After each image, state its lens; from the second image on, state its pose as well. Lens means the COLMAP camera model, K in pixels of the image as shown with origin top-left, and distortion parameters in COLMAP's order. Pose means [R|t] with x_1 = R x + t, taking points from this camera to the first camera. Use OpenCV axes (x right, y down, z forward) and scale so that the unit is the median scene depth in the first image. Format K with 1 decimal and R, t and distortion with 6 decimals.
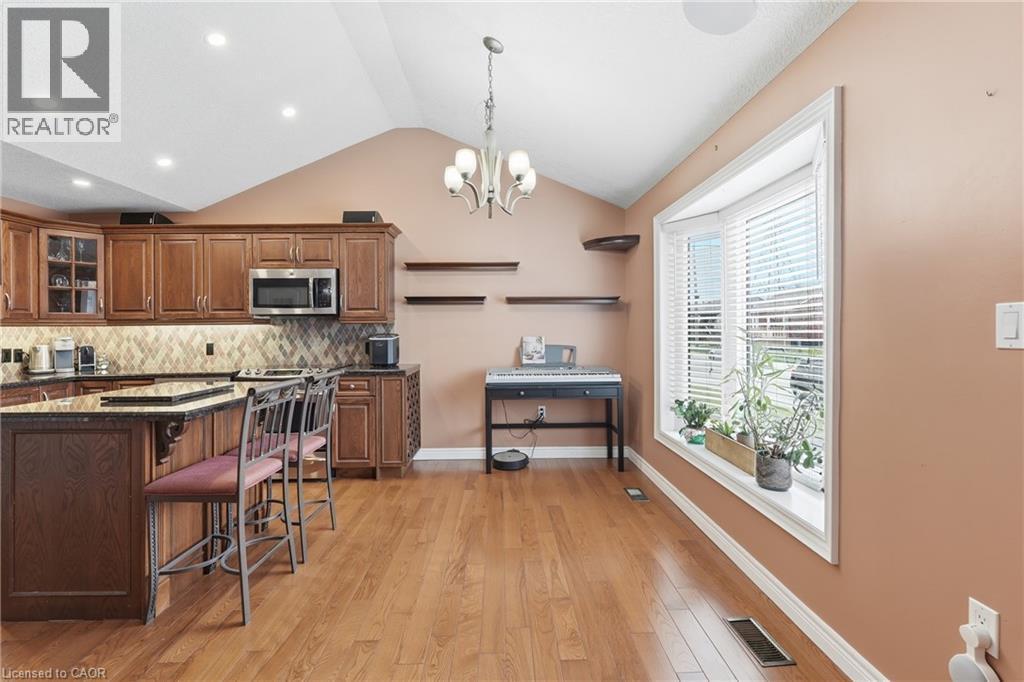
lens RADIAL K [[457.9, 0, 508.5], [0, 457.9, 324.7], [0, 0, 1]] dist [-0.013993, 0.006666]
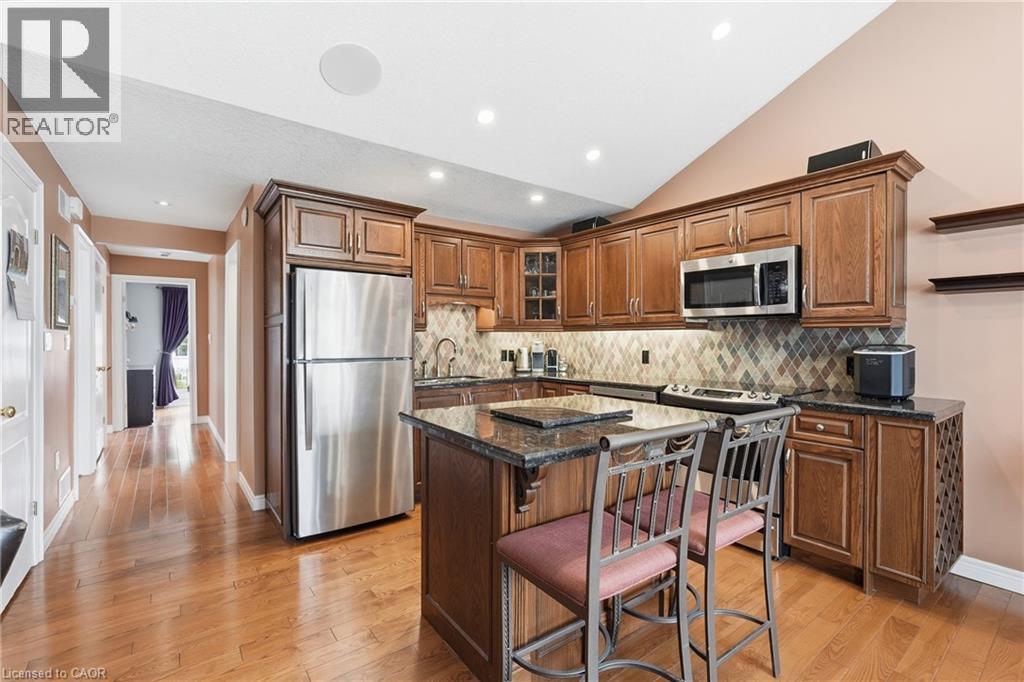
lens RADIAL K [[457.9, 0, 514.9], [0, 457.9, 340.6], [0, 0, 1]] dist [-0.013993, 0.006666]
pose [[0.591403, 0.014738, -0.806242, -0.079769], [0.000805, 0.999822, 0.018867, 0.003615], [0.806376, -0.011807, 0.591285, 0.269090]]
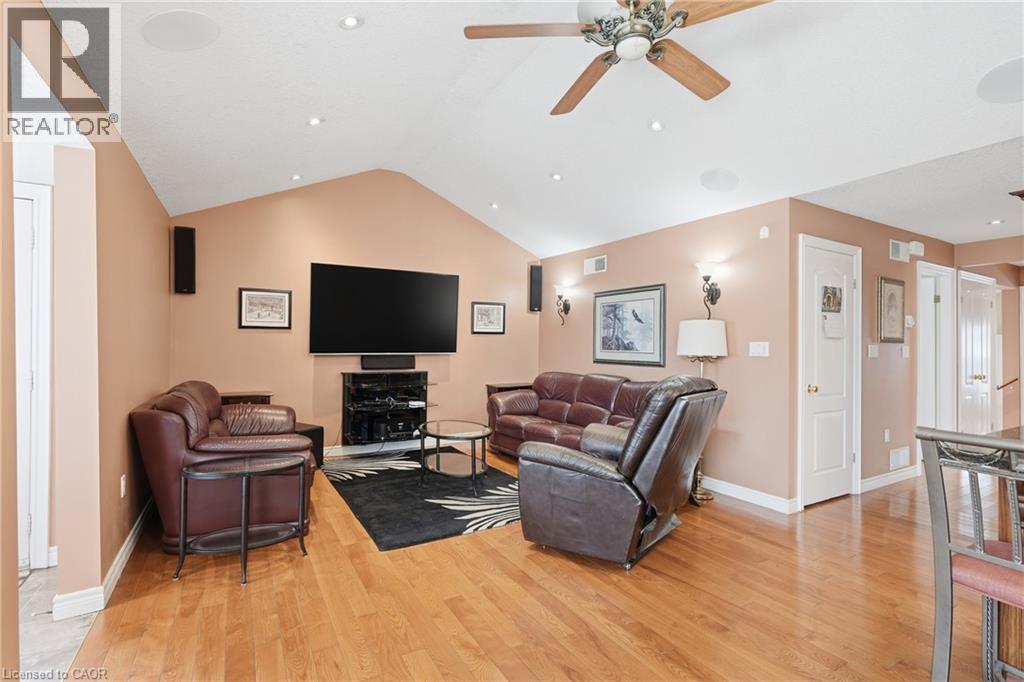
lens RADIAL K [[457.9, 0, 506.0], [0, 457.9, 342.5], [0, 0, 1]] dist [-0.013993, 0.006666]
pose [[-0.879908, -0.000465, -0.475144, 0.141144], [0.004932, 0.999937, -0.010111, 0.004352], [0.475118, -0.011240, -0.879850, 0.620016]]
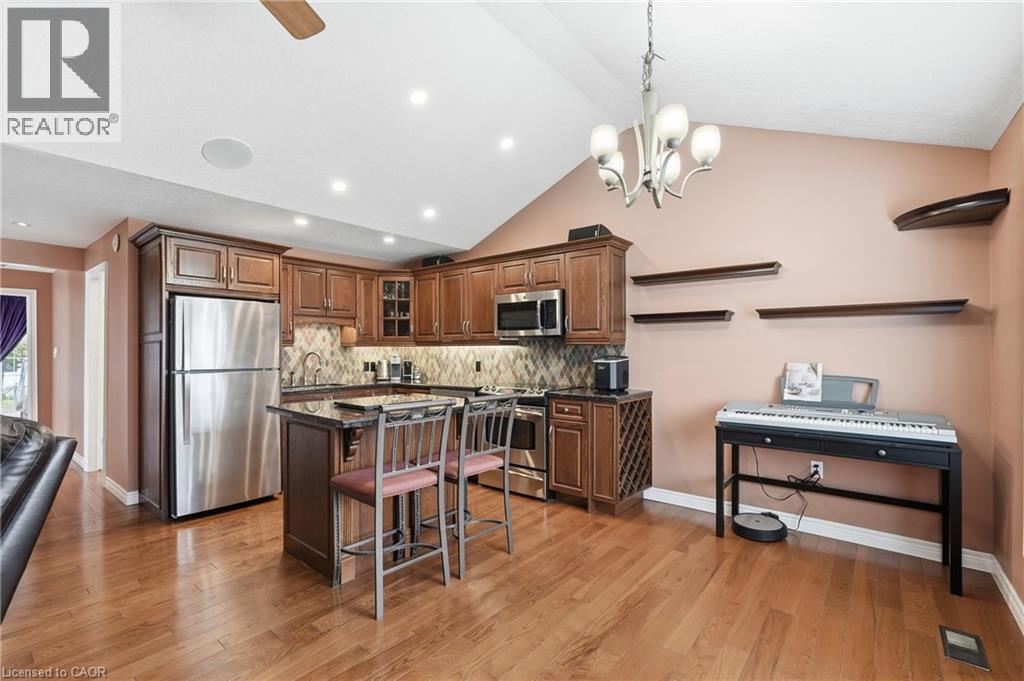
lens RADIAL K [[457.9, 0, 512.7], [0, 457.9, 347.3], [0, 0, 1]] dist [-0.013993, 0.006666]
pose [[0.764528, 0.004860, -0.644572, 0.179245], [-0.000234, 0.999974, 0.007263, -0.003975], [0.644591, -0.005402, 0.764509, 0.172349]]
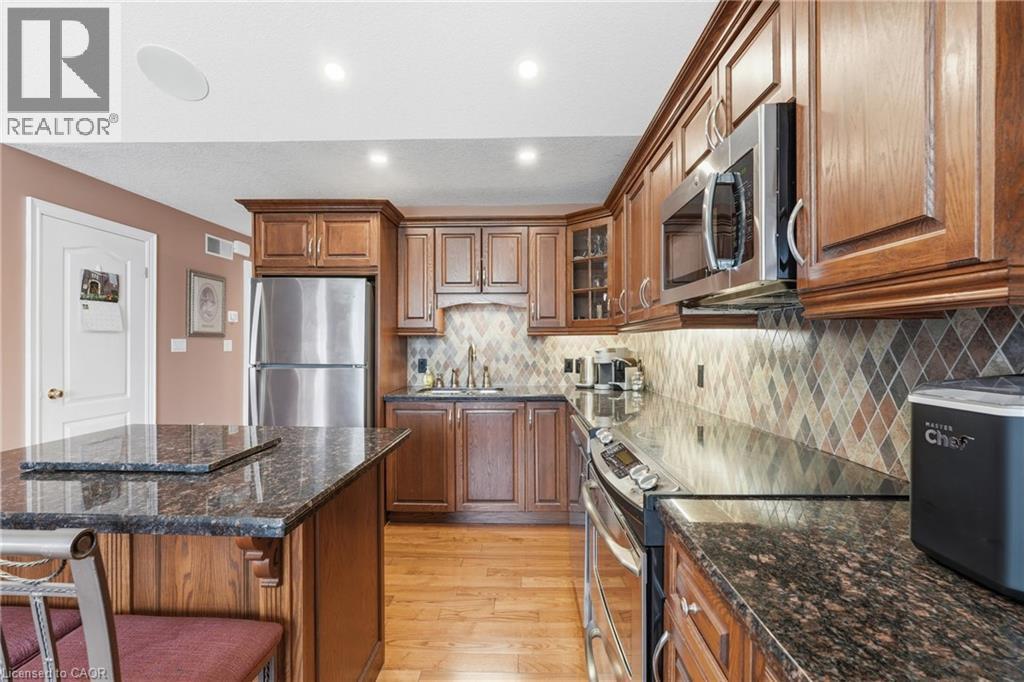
lens RADIAL K [[457.9, 0, 506.8], [0, 457.9, 340.6], [0, 0, 1]] dist [-0.013993, 0.006666]
pose [[-0.050085, 0.006530, -0.998724, -0.111424], [0.009043, 0.999941, 0.006084, 0.006758], [0.998704, -0.008727, -0.050141, 0.853163]]
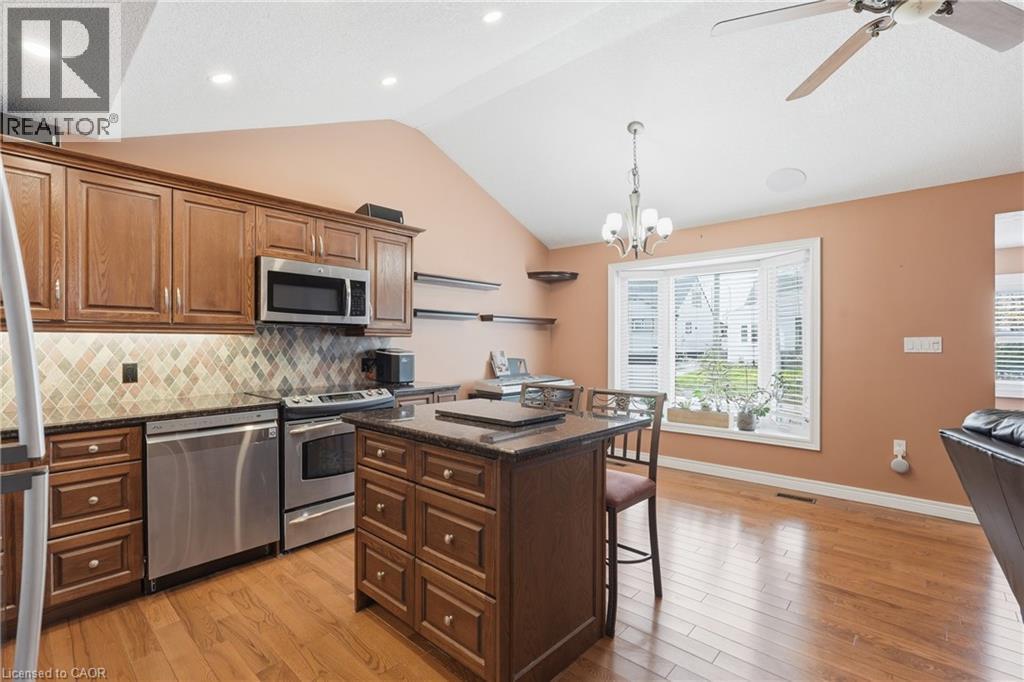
lens RADIAL K [[457.9, 0, 507.8], [0, 457.9, 342.9], [0, 0, 1]] dist [-0.013993, 0.006666]
pose [[0.689178, 0.010432, 0.724517, -0.799418], [-0.013070, 0.999913, -0.001965, 0.008395], [-0.724474, -0.008115, 0.689254, 0.229136]]
